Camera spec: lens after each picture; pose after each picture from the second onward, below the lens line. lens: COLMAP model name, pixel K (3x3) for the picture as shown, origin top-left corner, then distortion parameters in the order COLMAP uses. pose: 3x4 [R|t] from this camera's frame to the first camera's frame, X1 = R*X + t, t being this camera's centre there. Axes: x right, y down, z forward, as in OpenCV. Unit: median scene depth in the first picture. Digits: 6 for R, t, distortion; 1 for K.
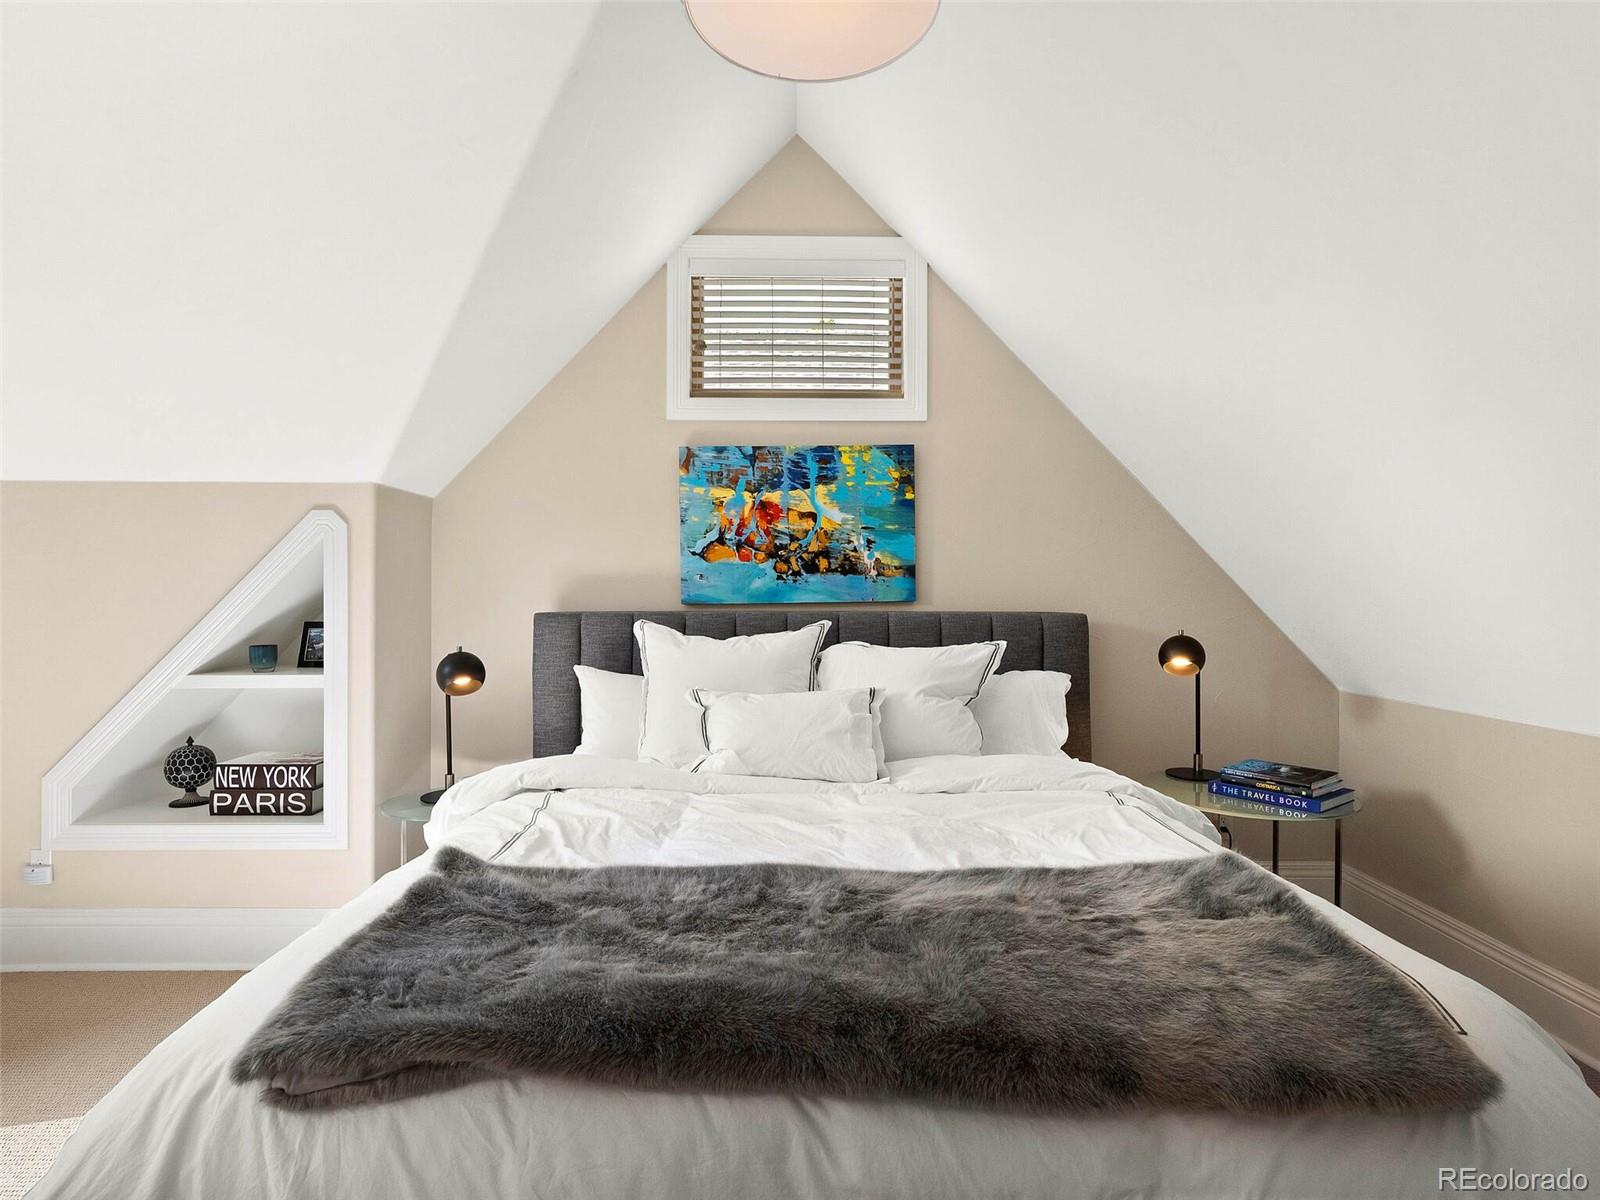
lens RADIAL K [[853.2, 0, 799.9], [0, 853.2, 598.8], [0, 0, 1]] dist [0.003841, 0.000004]
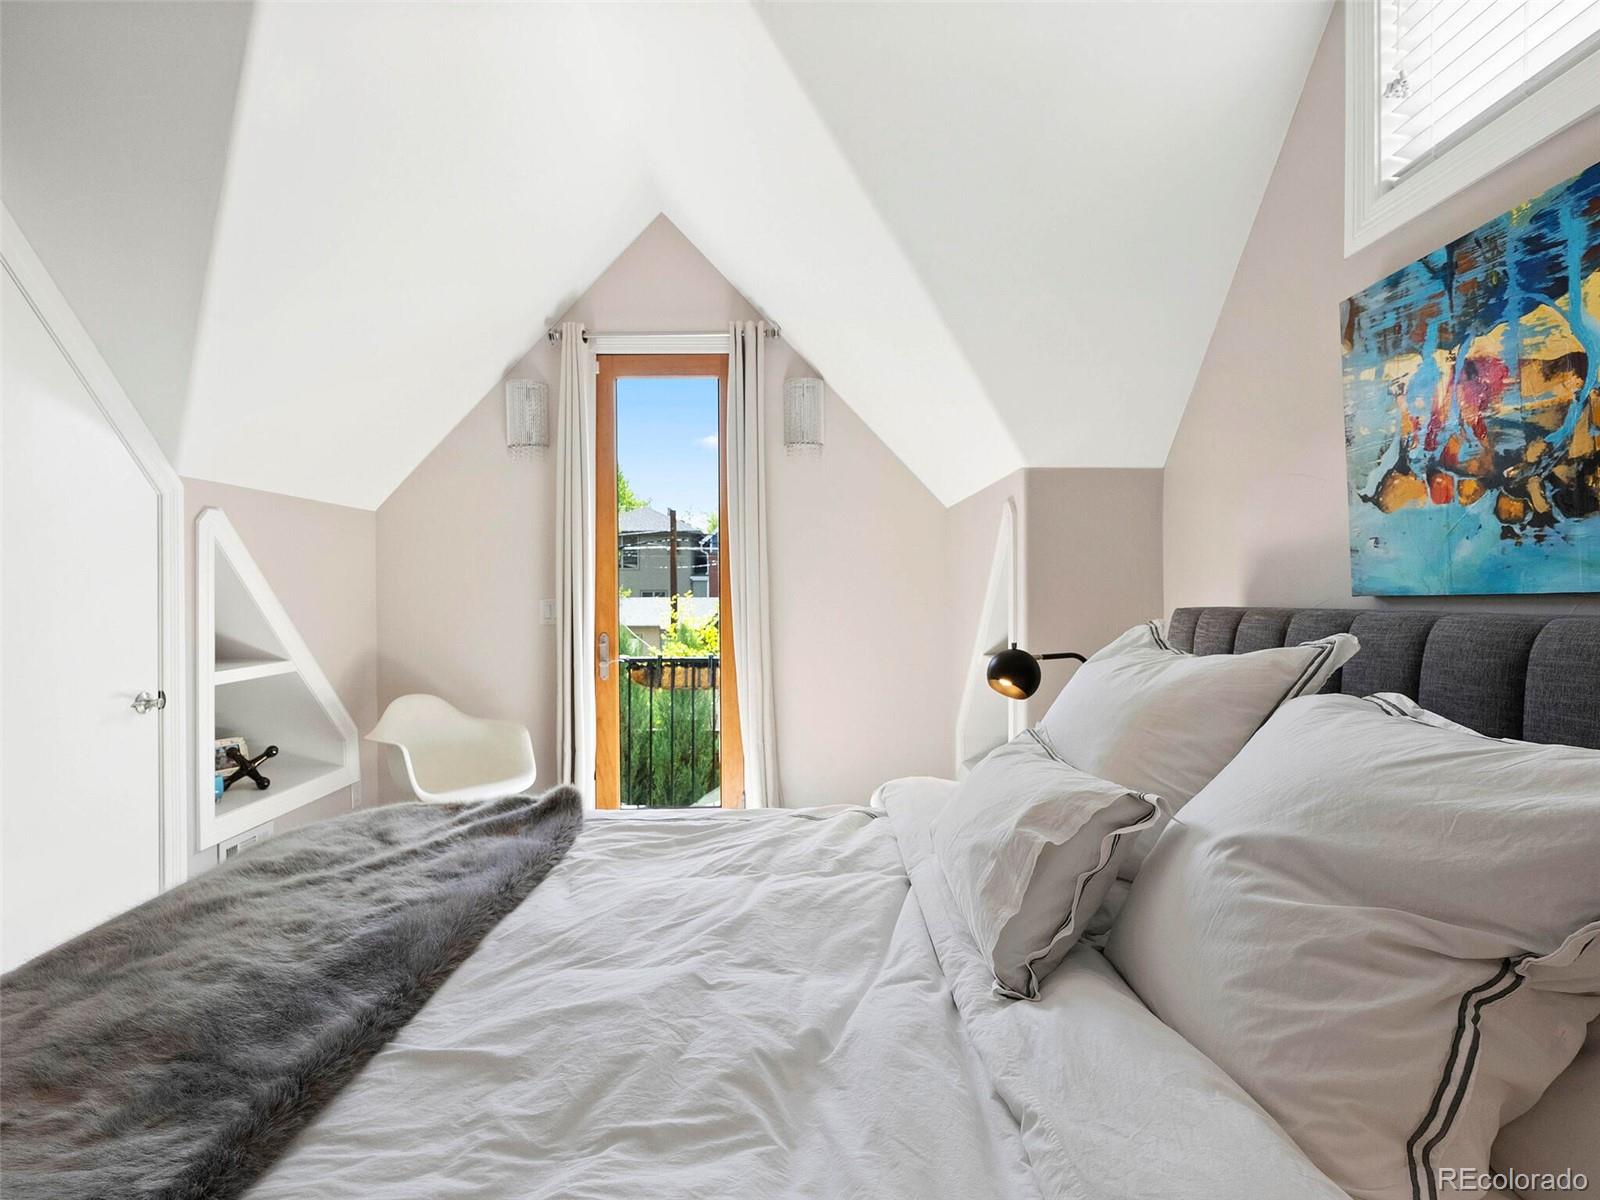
lens RADIAL K [[853.2, 0, 799.9], [0, 853.2, 594.9], [0, 0, 1]] dist [0.003841, 0.000004]
pose [[-0.031329, -0.000099, -0.999509, 0.403780], [0.000408, 1.000000, -0.000112, 0.005171], [0.999509, -0.000411, -0.031329, 0.671275]]
